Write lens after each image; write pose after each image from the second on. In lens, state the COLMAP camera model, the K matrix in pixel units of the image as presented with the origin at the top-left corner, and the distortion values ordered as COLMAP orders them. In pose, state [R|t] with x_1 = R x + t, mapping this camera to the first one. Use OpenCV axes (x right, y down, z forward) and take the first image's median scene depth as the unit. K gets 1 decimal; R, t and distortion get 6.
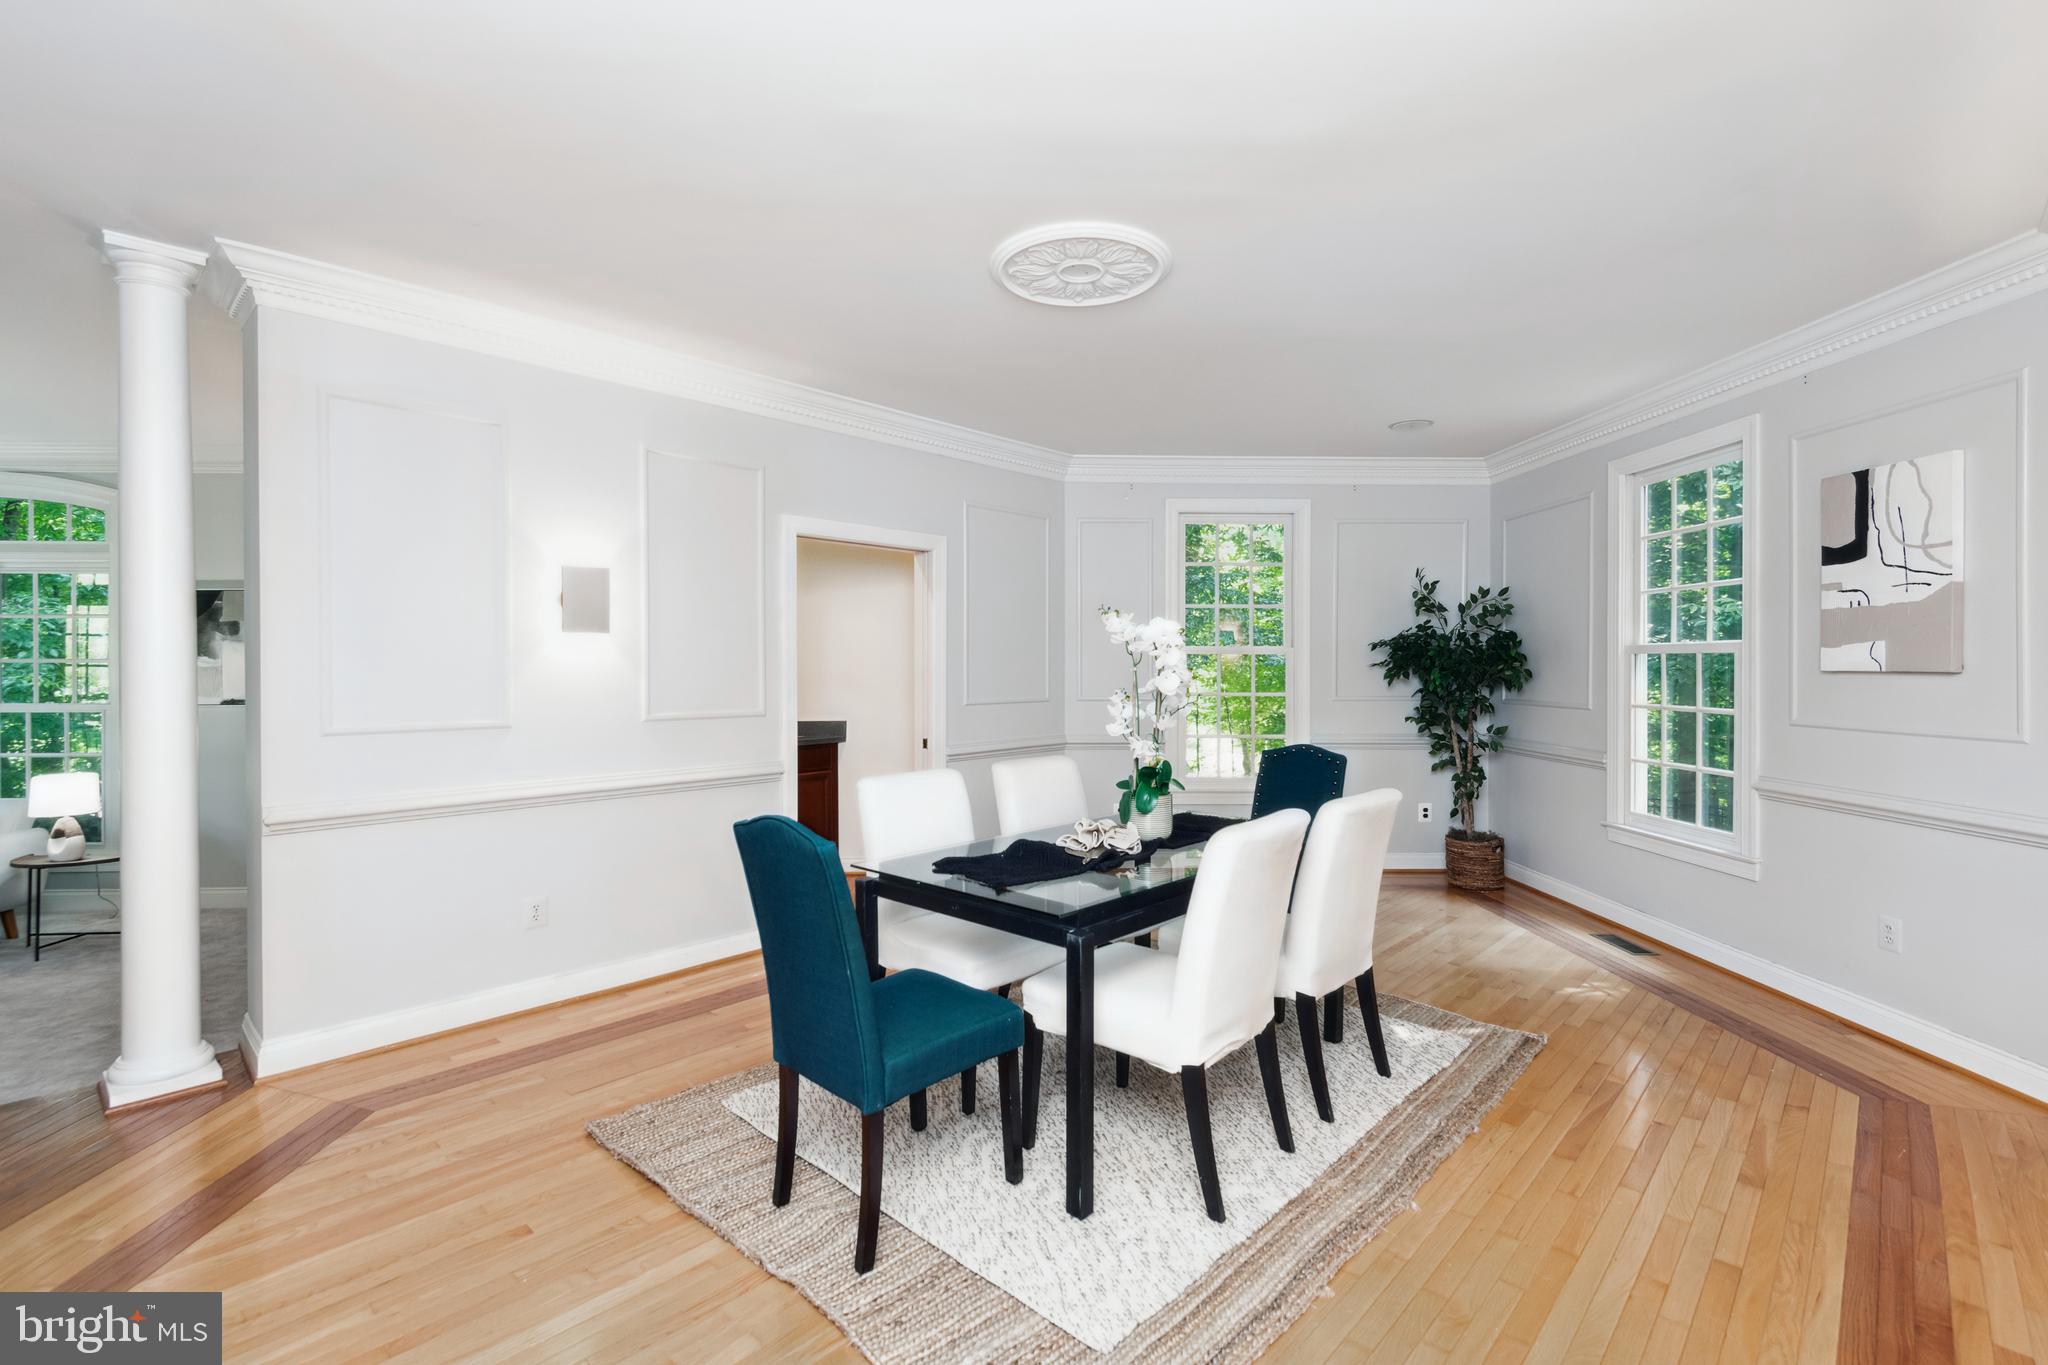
lens RADIAL K [[962.9, 0, 1031.8], [0, 962.9, 655.3], [0, 0, 1]] dist [0.000447, -0.000729]
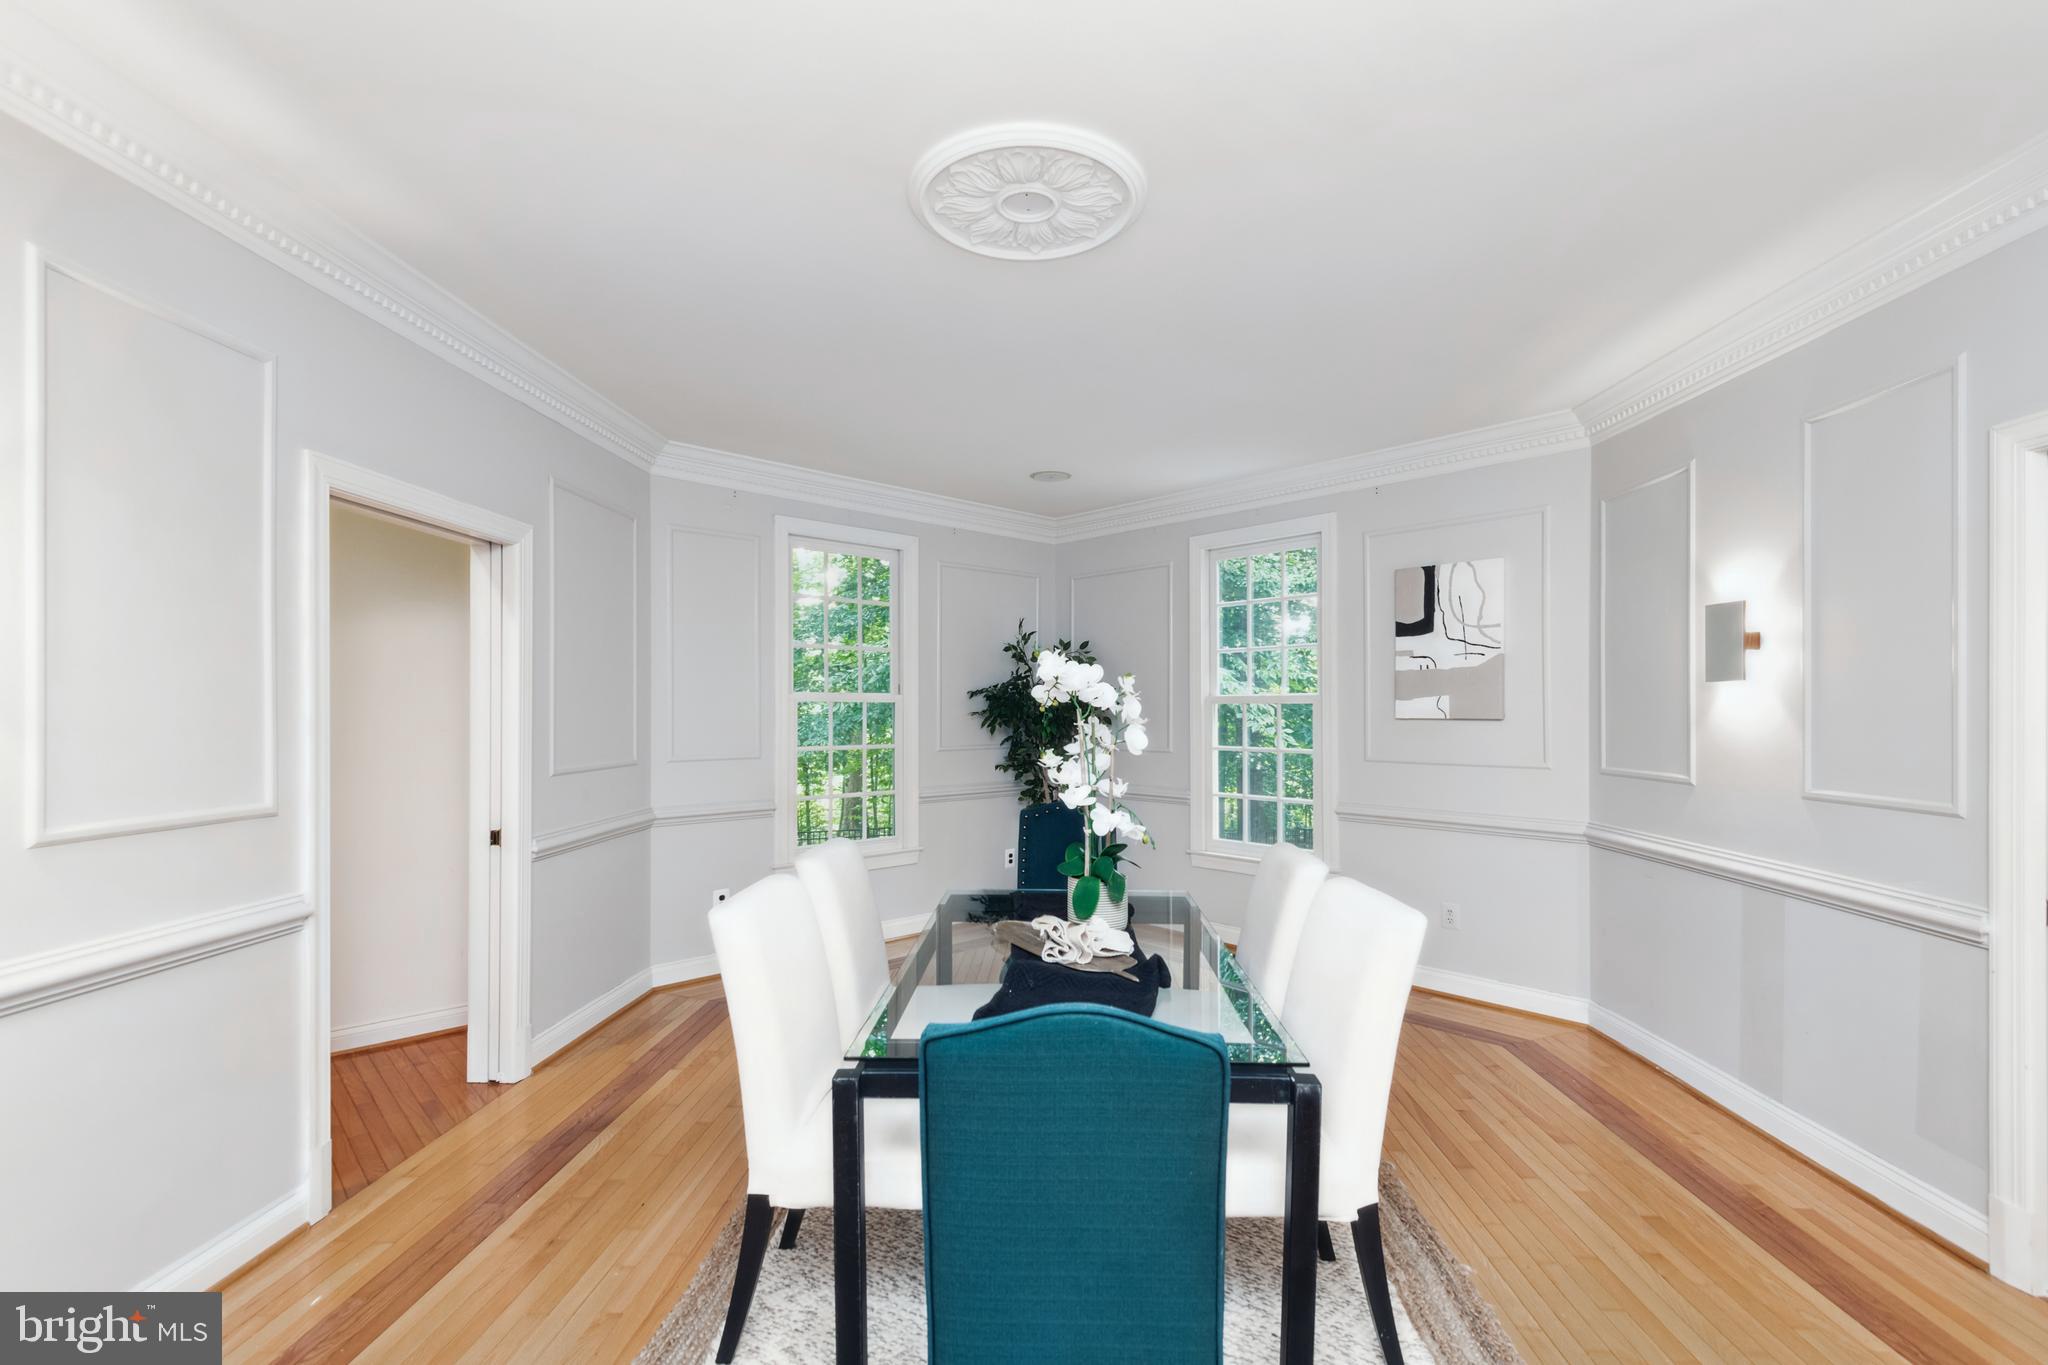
lens RADIAL K [[944.7, 0, 1020.9], [0, 944.7, 700.7], [0, 0, 1]] dist [0.025455, -0.019059]
pose [[0.747345, 0.005620, 0.664412, -0.402393], [-0.005832, 0.999981, -0.001898, -0.002083], [-0.664410, -0.002457, 0.747364, 0.391757]]
